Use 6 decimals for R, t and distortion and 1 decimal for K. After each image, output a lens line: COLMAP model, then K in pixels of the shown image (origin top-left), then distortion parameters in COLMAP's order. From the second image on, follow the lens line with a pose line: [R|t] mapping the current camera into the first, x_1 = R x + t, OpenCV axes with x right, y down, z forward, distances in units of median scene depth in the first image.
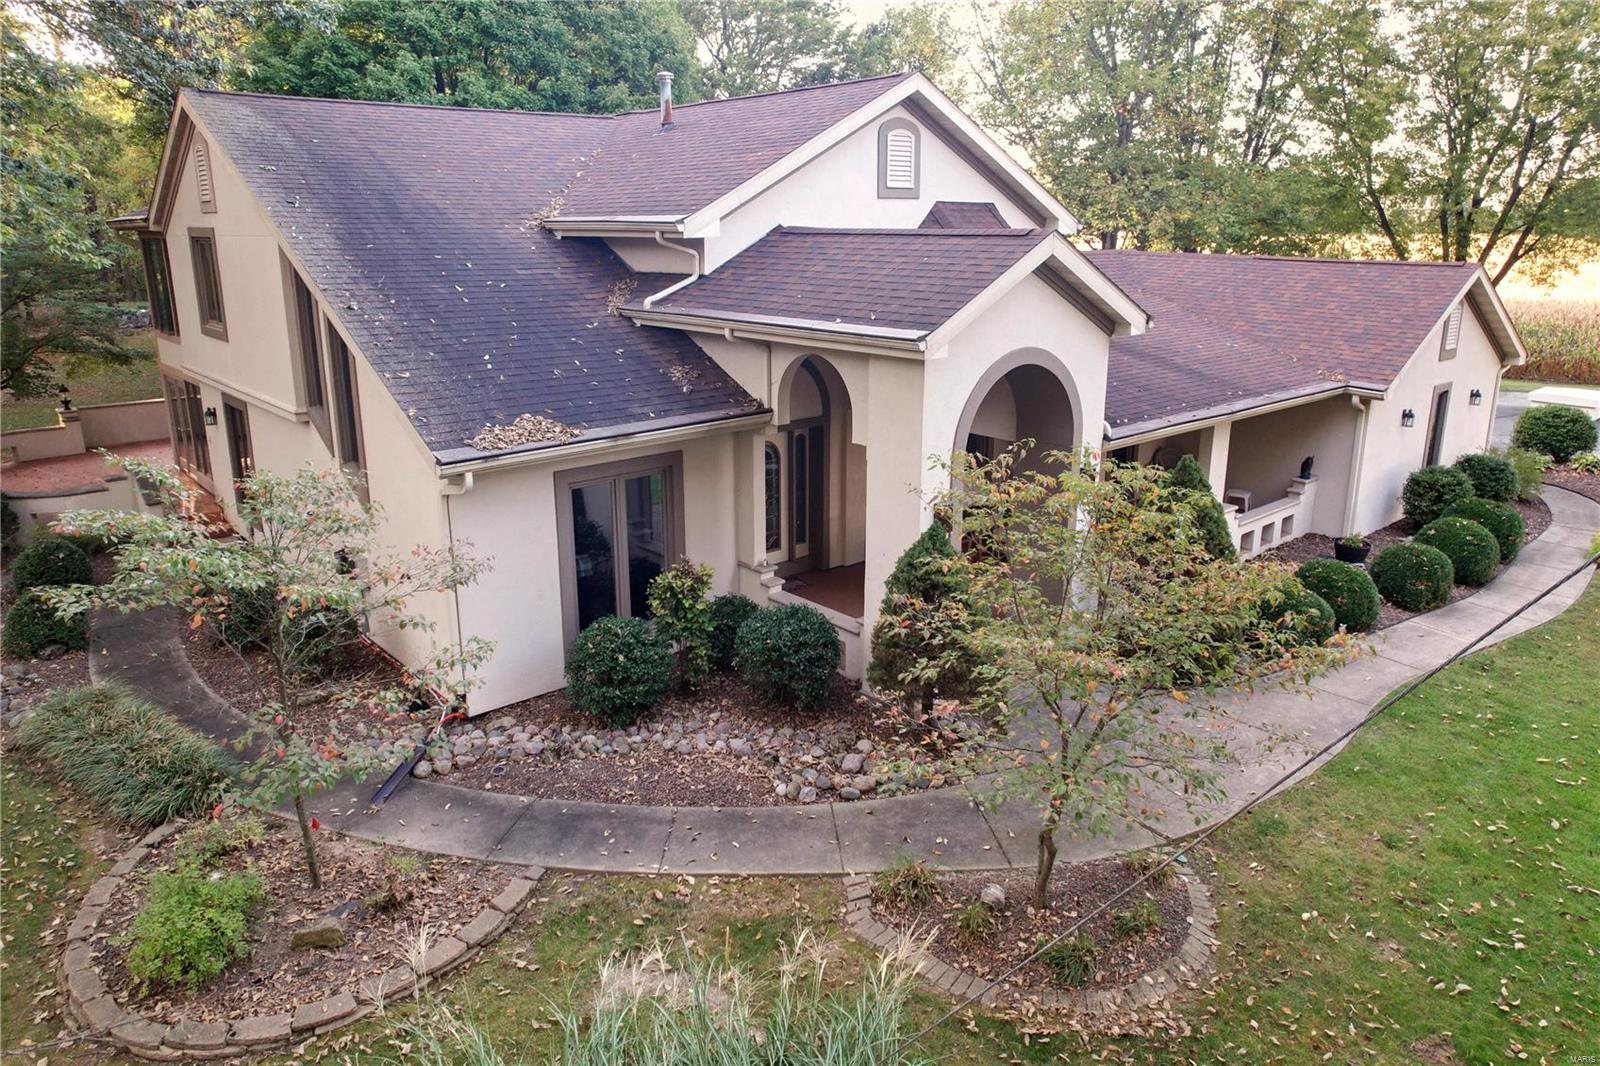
lens RADIAL K [[1052.9, 0, 800.0], [0, 1052.9, 533.0], [0, 0, 1]] dist [-0.039852, 0.000613]
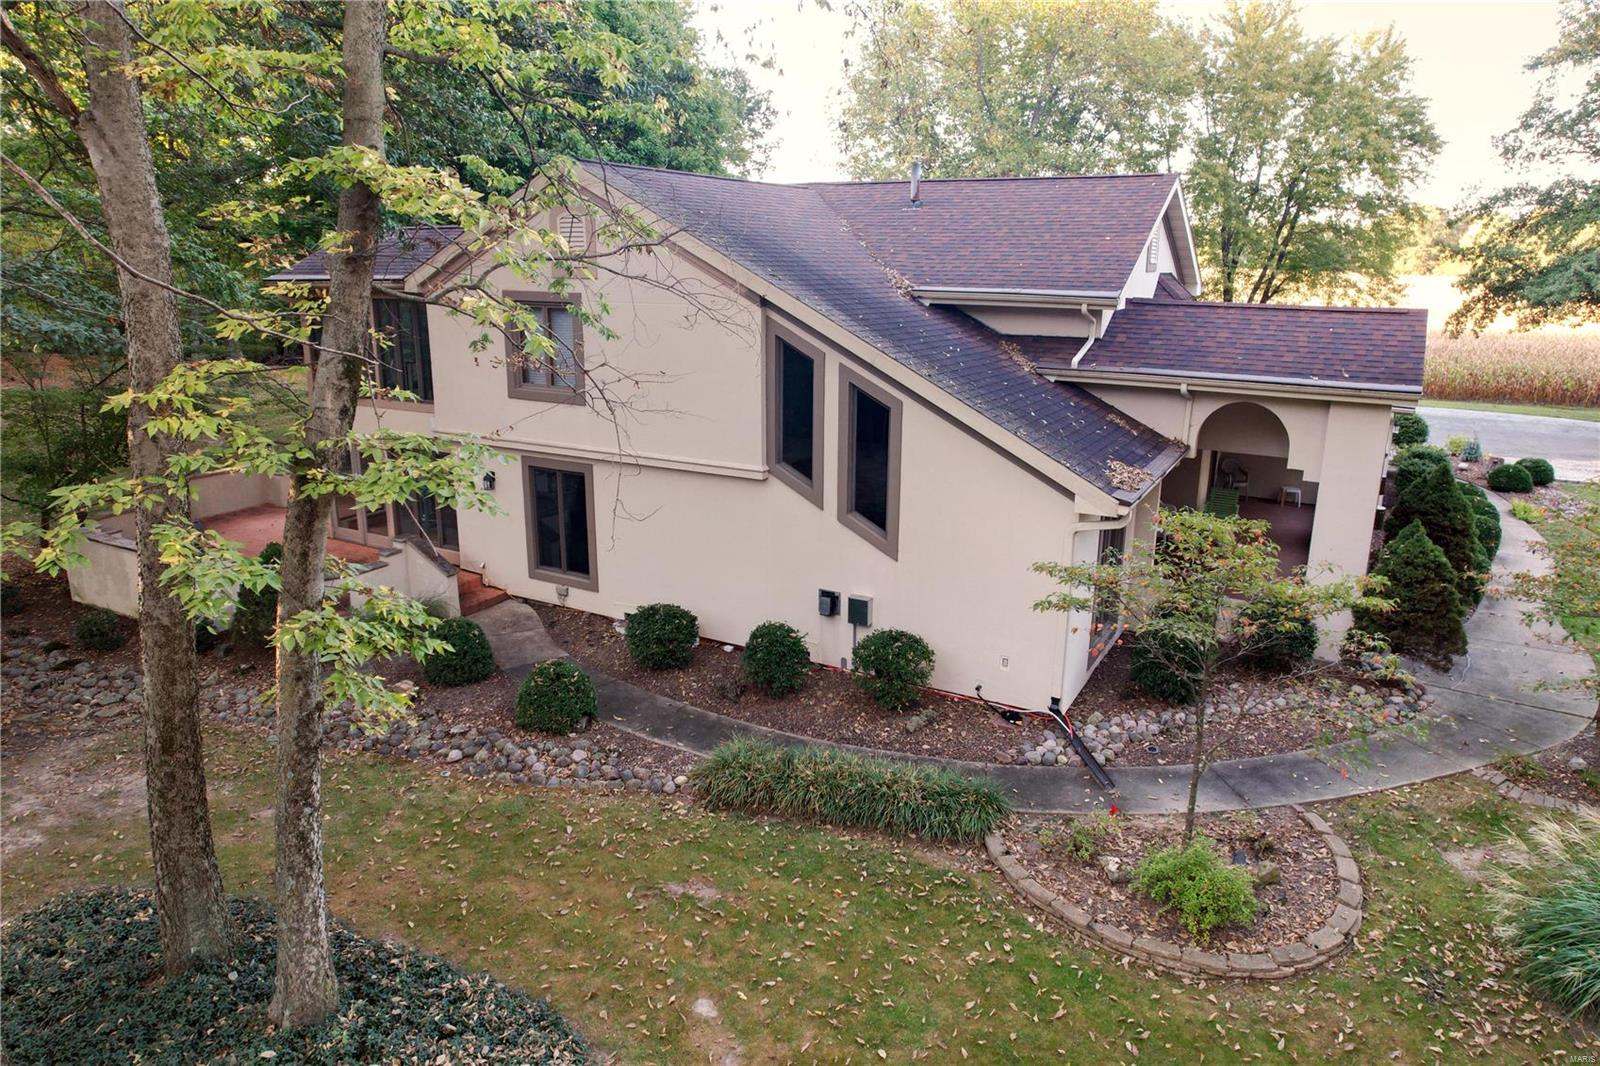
lens RADIAL K [[1022.3, 0, 800.0], [0, 1022.3, 533.0], [0, 0, 1]] dist [-0.033658, 0.001451]
pose [[0.940763, -0.079794, 0.329542, -0.855392], [0.085668, 0.996318, -0.003318, -0.047213], [-0.328064, 0.031353, 0.944135, 0.000488]]
